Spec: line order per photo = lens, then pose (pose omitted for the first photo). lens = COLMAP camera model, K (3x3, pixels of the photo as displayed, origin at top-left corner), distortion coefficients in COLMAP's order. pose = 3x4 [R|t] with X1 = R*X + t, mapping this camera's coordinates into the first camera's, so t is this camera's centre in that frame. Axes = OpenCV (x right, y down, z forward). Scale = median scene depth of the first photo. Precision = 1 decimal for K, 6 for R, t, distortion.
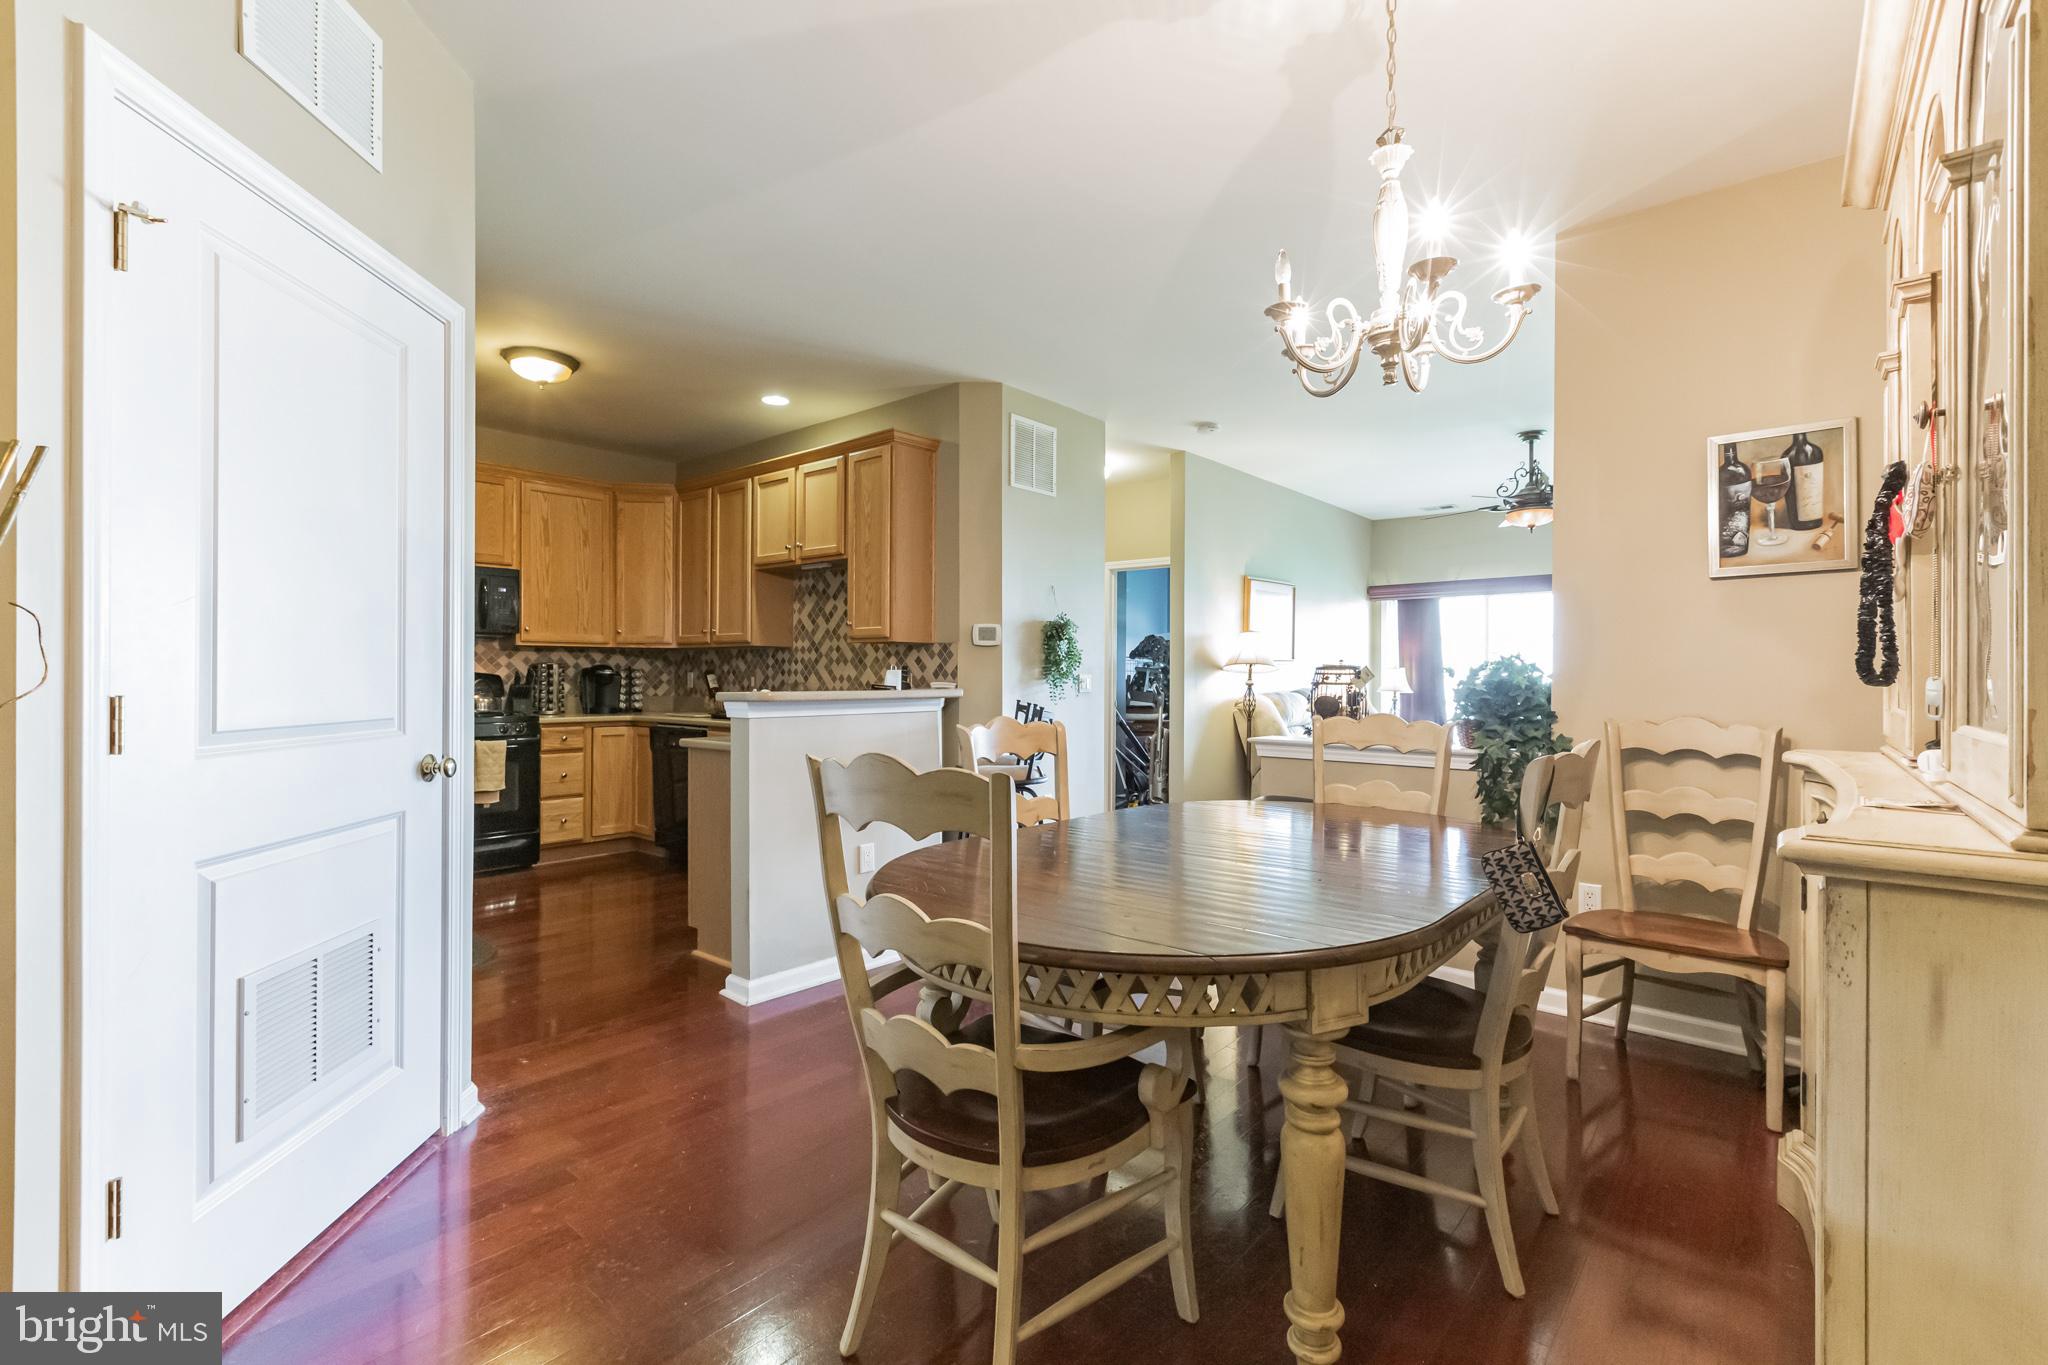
lens RADIAL K [[902.0, 0, 963.8], [0, 902.0, 671.1], [0, 0, 1]] dist [-0.000448, 0.001389]
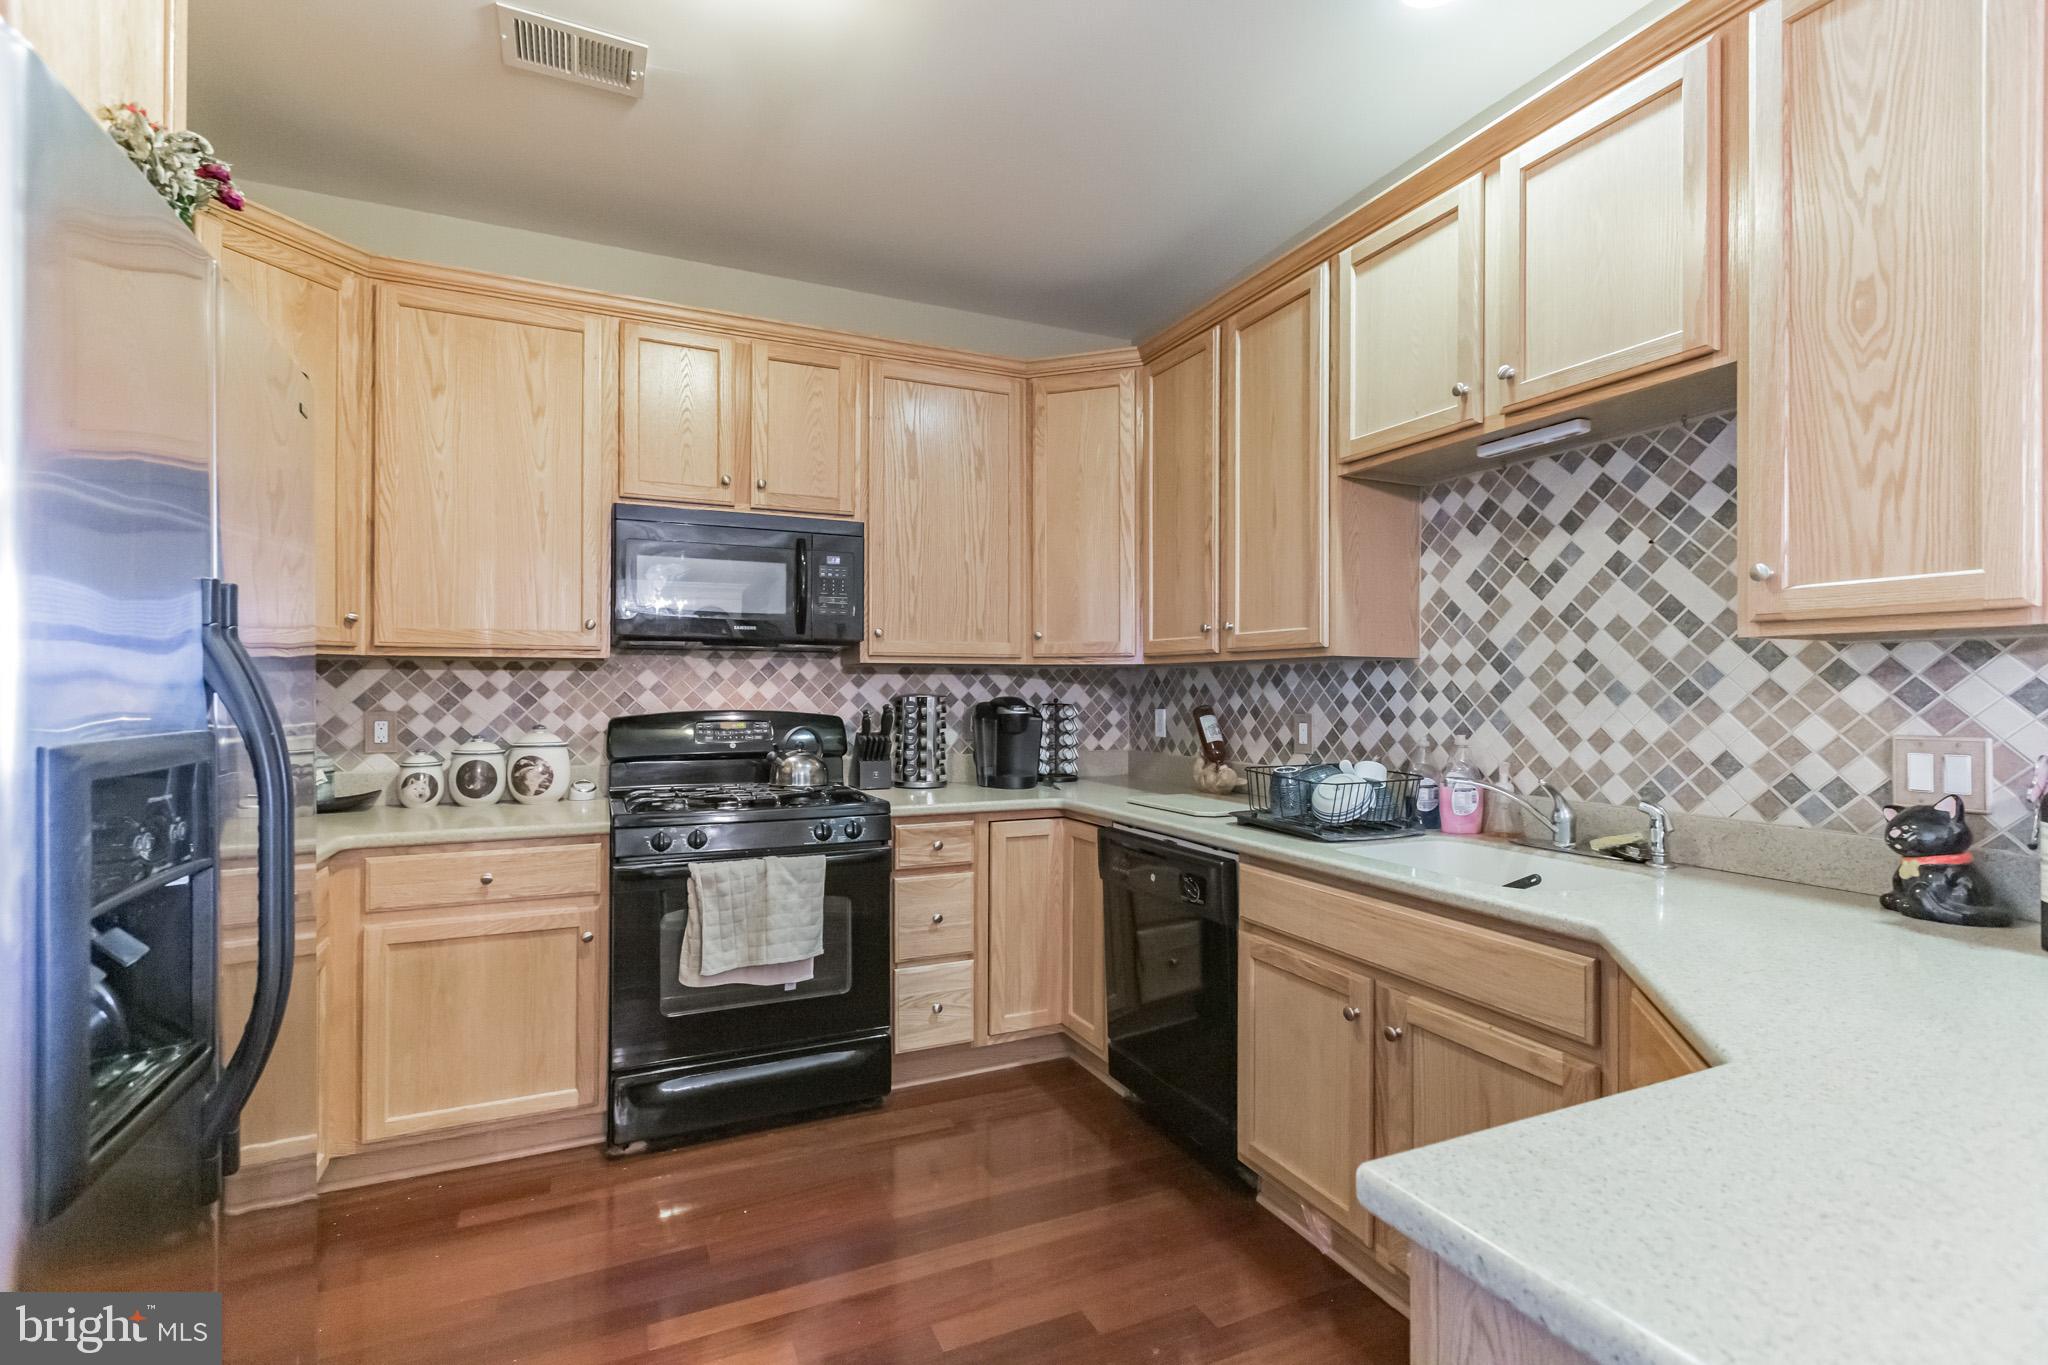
lens RADIAL K [[902.0, 0, 1014.9], [0, 902.0, 687.3], [0, 0, 1]] dist [-0.000448, 0.001389]
pose [[0.925712, -0.004041, -0.378209, -0.200741], [0.003733, 0.999992, -0.001547, -0.012579], [0.378212, 0.000020, 0.925719, 0.520513]]
